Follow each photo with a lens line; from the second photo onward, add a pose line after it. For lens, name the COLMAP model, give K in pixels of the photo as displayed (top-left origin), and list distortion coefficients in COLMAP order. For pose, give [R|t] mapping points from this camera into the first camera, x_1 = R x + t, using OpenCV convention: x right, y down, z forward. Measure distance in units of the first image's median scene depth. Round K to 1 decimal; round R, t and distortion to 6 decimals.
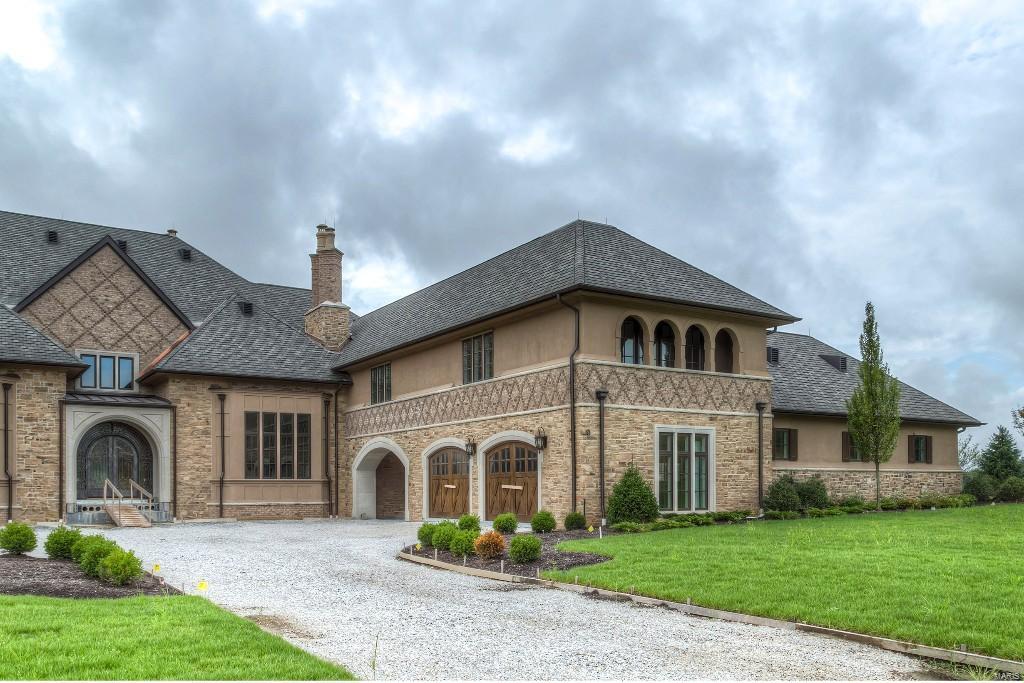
lens RADIAL K [[858.5, 0, 508.1], [0, 858.5, 482.8], [0, 0, 1]] dist [-0.002591, -0.000385]
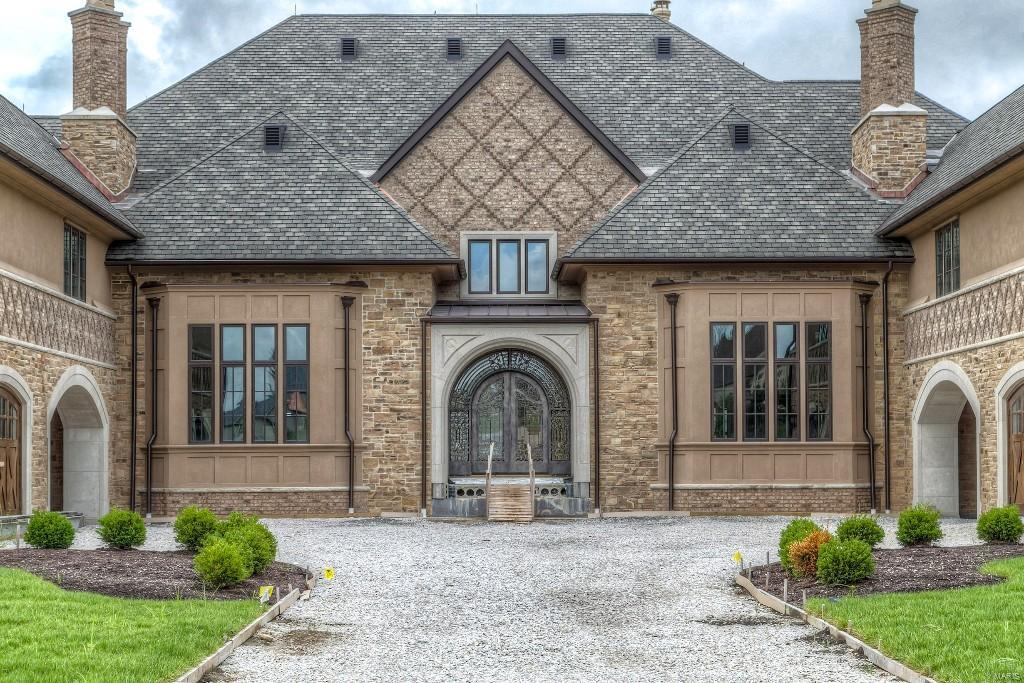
lens RADIAL K [[1786.4, 0, 497.1], [0, 1786.4, 401.6], [0, 0, 1]] dist [0.035518, 0.000000]
pose [[0.847504, -0.018412, -0.530469, 0.201417], [0.005054, 0.999633, -0.026623, -0.000426], [0.530764, 0.019882, 0.847286, -0.070705]]
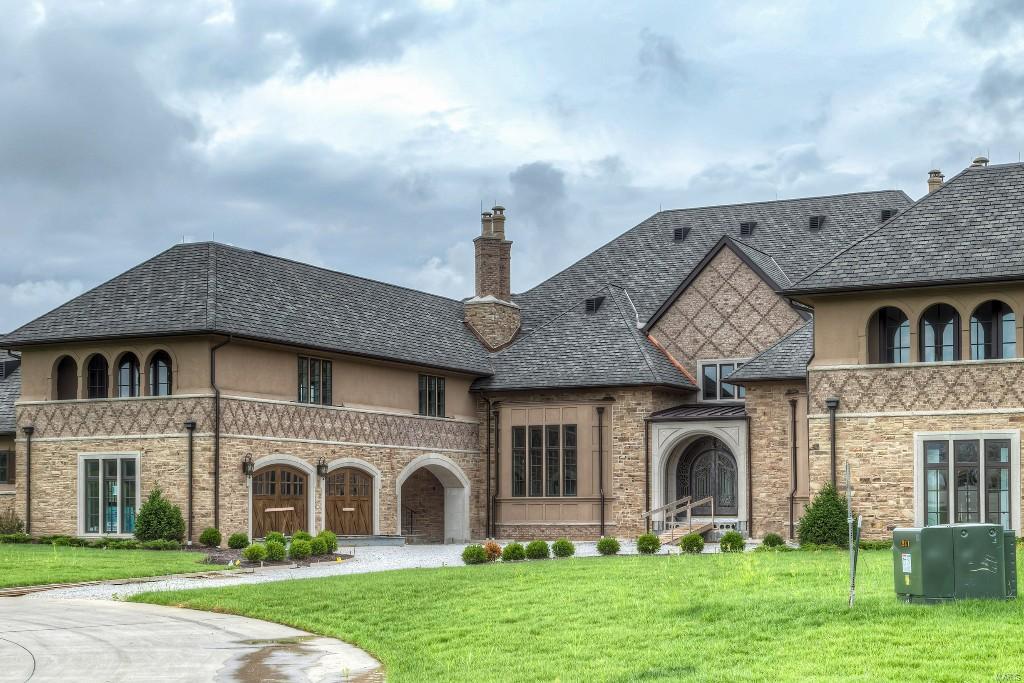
lens RADIAL K [[1580.4, 0, 524.2], [0, 1580.4, 412.9], [0, 0, 1]] dist [0.068011, 0.000000]
pose [[0.529880, -0.048817, -0.846667, 0.920787], [0.008163, 0.998589, -0.052467, -0.006131], [0.848033, 0.020890, 0.529531, -0.104353]]
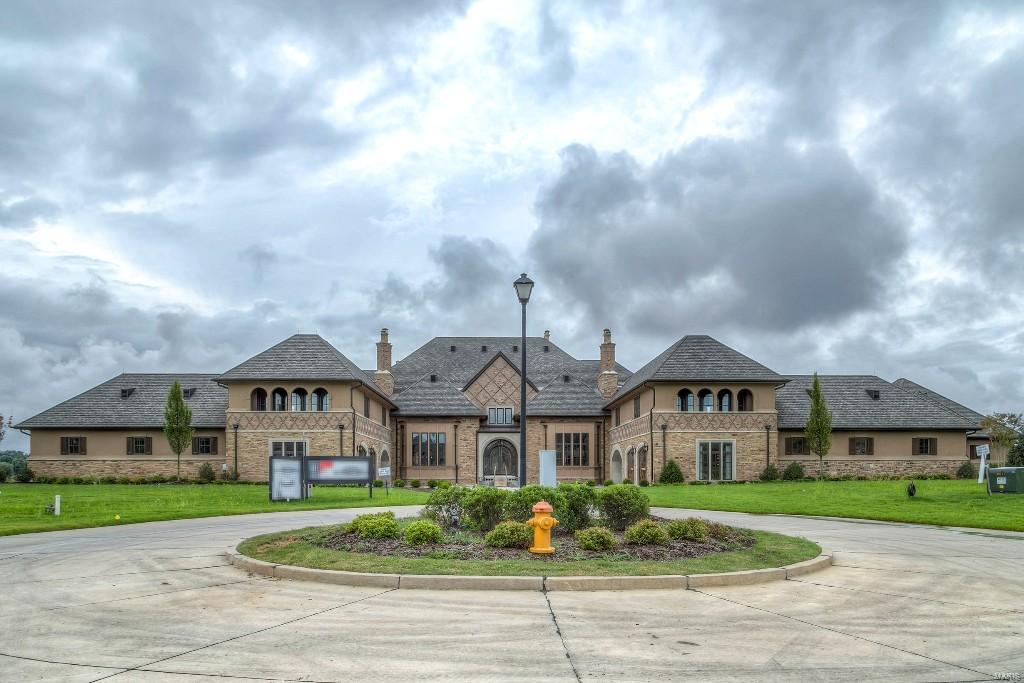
lens RADIAL K [[723.9, 0, 500.6], [0, 723.9, 468.4], [0, 0, 1]] dist [0.000798, 0.002781]
pose [[0.852901, -0.001431, -0.522071, 0.497115], [-0.000215, 0.999995, -0.003091, 0.007404], [0.522073, 0.002749, 0.852896, -0.560155]]
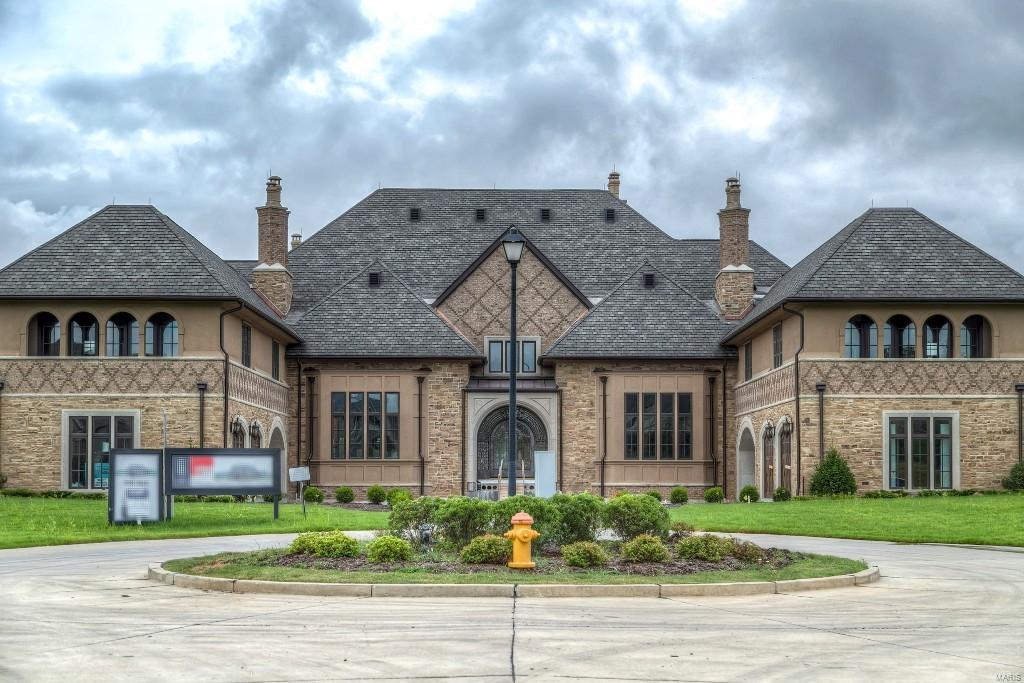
lens RADIAL K [[1789.8, 0, 534.4], [0, 1789.8, 386.6], [0, 0, 1]] dist [0.032886, 0.000000]
pose [[0.854752, -0.022339, -0.518556, 0.707732], [-0.000799, 0.999016, -0.044355, 0.002842], [0.519037, 0.038327, 0.853892, -0.867801]]
